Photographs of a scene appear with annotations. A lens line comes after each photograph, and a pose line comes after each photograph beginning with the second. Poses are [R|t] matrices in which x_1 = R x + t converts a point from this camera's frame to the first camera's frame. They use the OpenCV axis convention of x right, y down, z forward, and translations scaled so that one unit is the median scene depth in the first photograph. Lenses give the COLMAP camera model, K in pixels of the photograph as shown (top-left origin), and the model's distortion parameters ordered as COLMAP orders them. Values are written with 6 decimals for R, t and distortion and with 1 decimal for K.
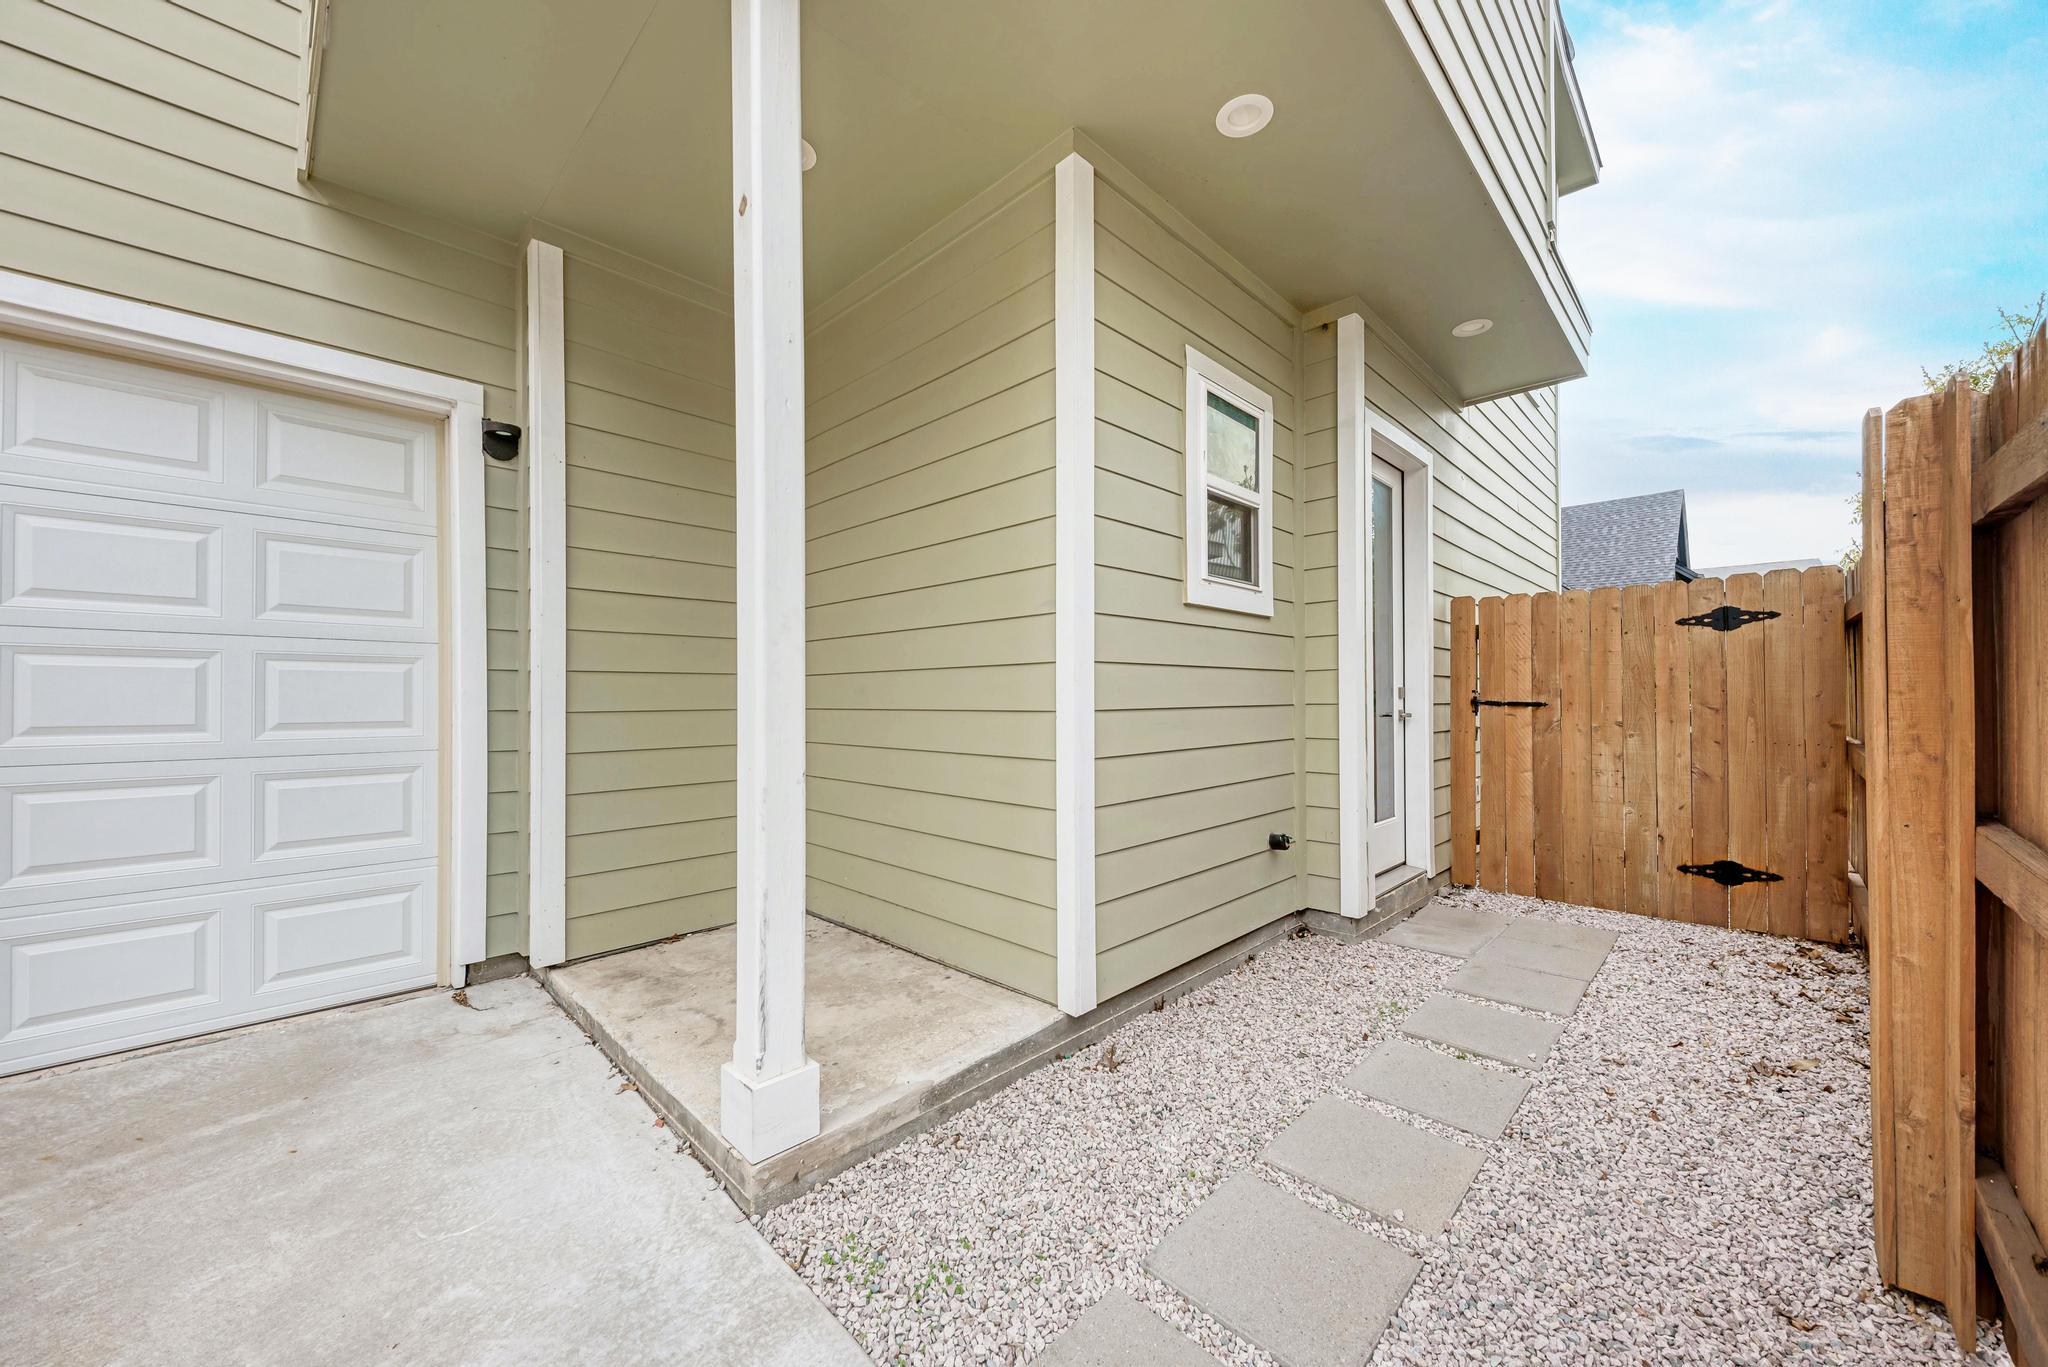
lens RADIAL K [[746.6, 0, 1029.6], [0, 746.6, 691.7], [0, 0, 1]] dist [0.002025, 0.000058]
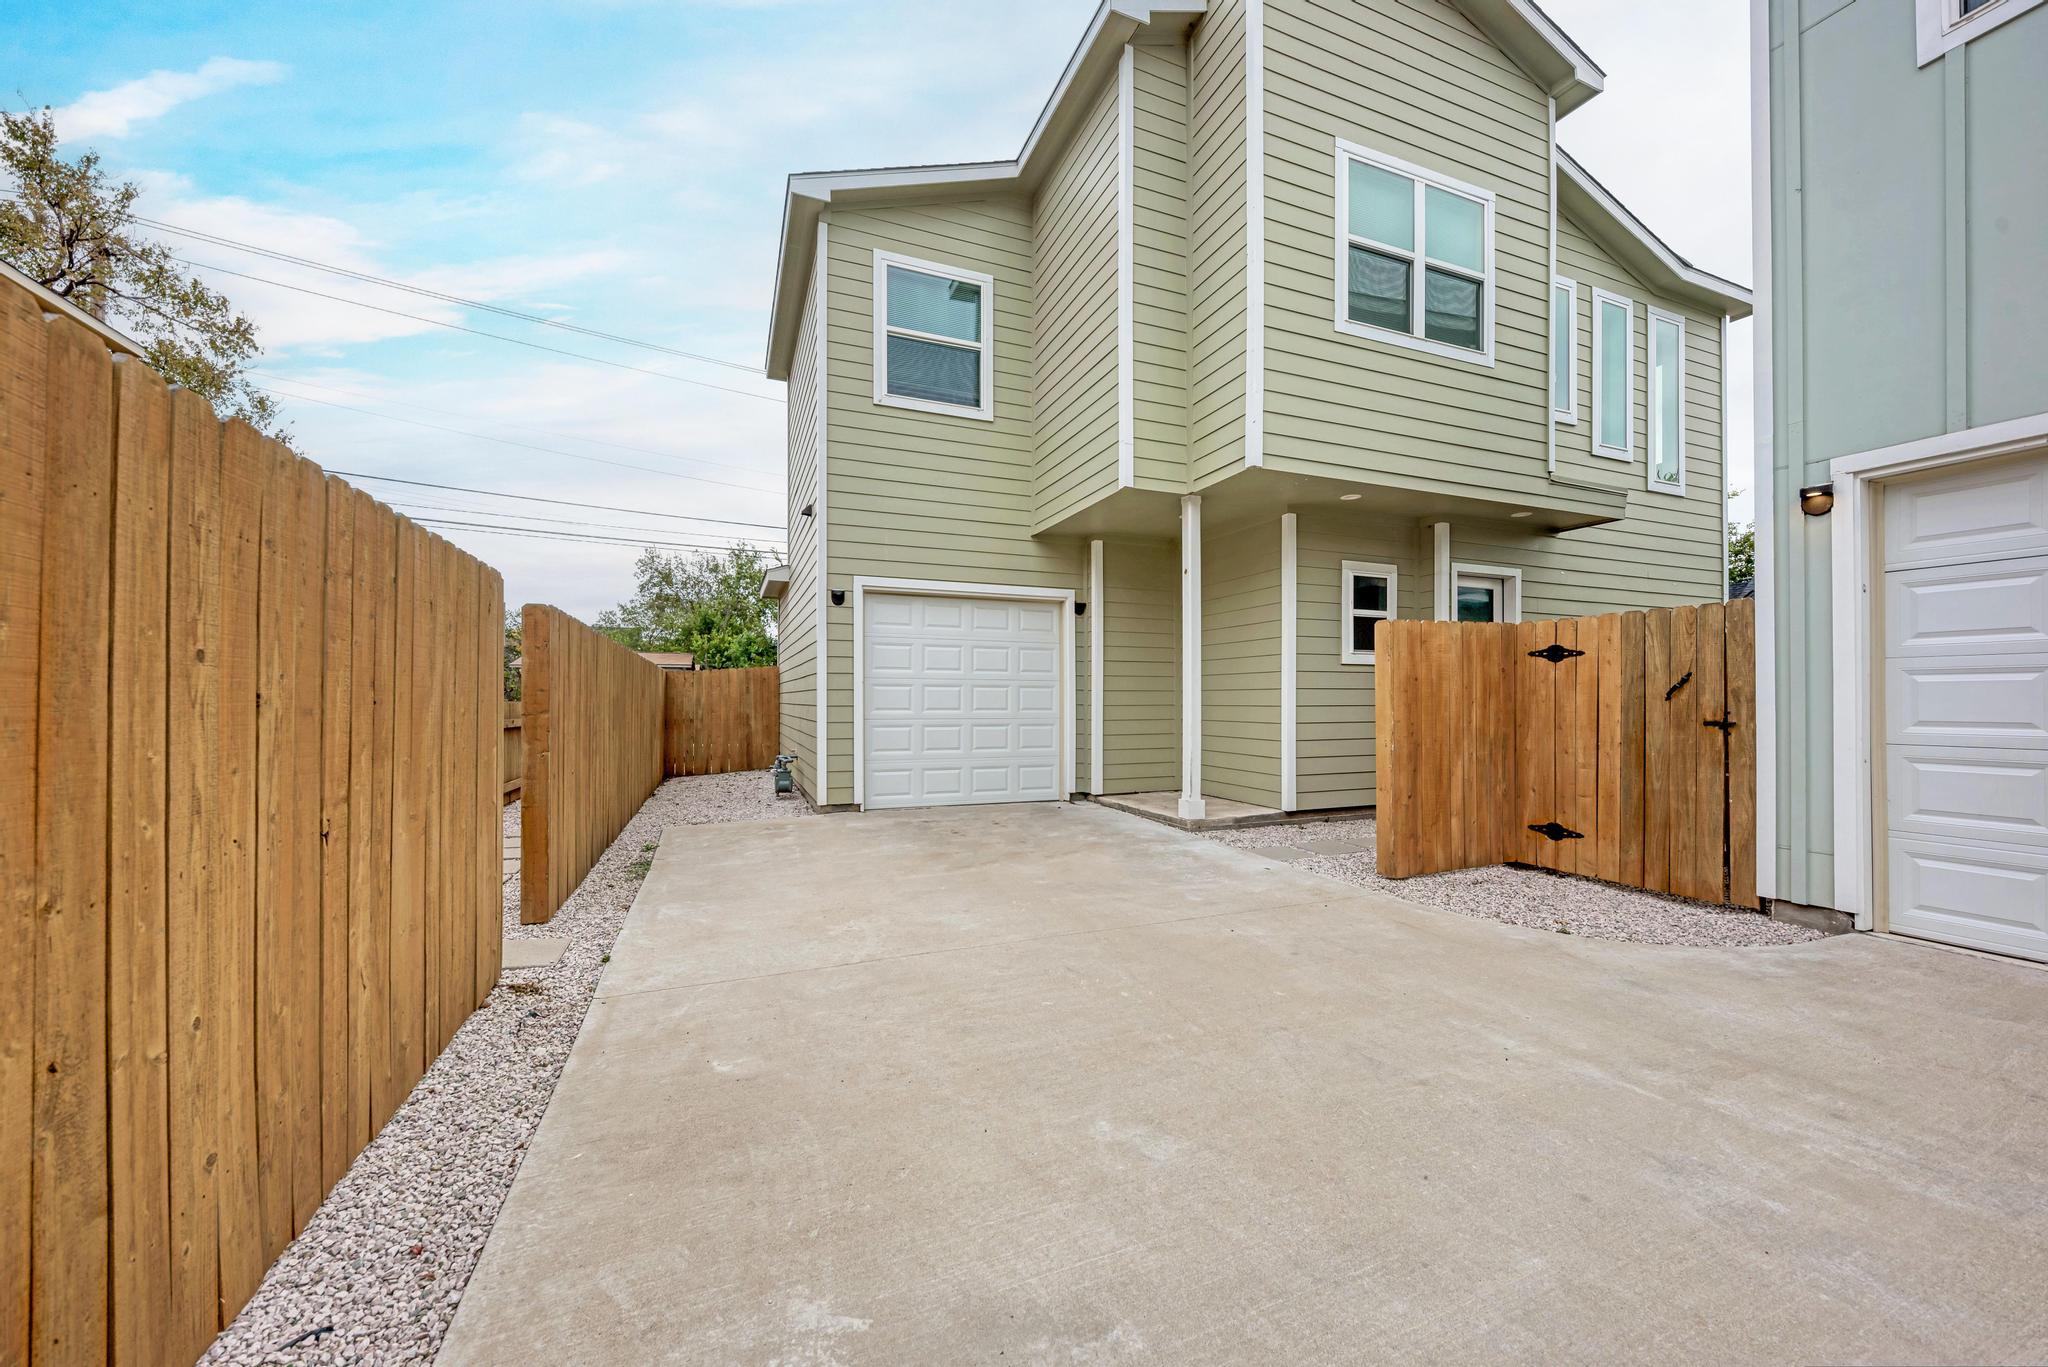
lens RADIAL K [[746.6, 0, 1033.4], [0, 746.6, 693.9], [0, 0, 1]] dist [0.002025, 0.000058]
pose [[0.916873, 0.000756, -0.399179, 0.259755], [-0.000330, 0.999999, 0.001137, -0.018809], [0.399179, -0.000910, 0.916872, -1.704107]]
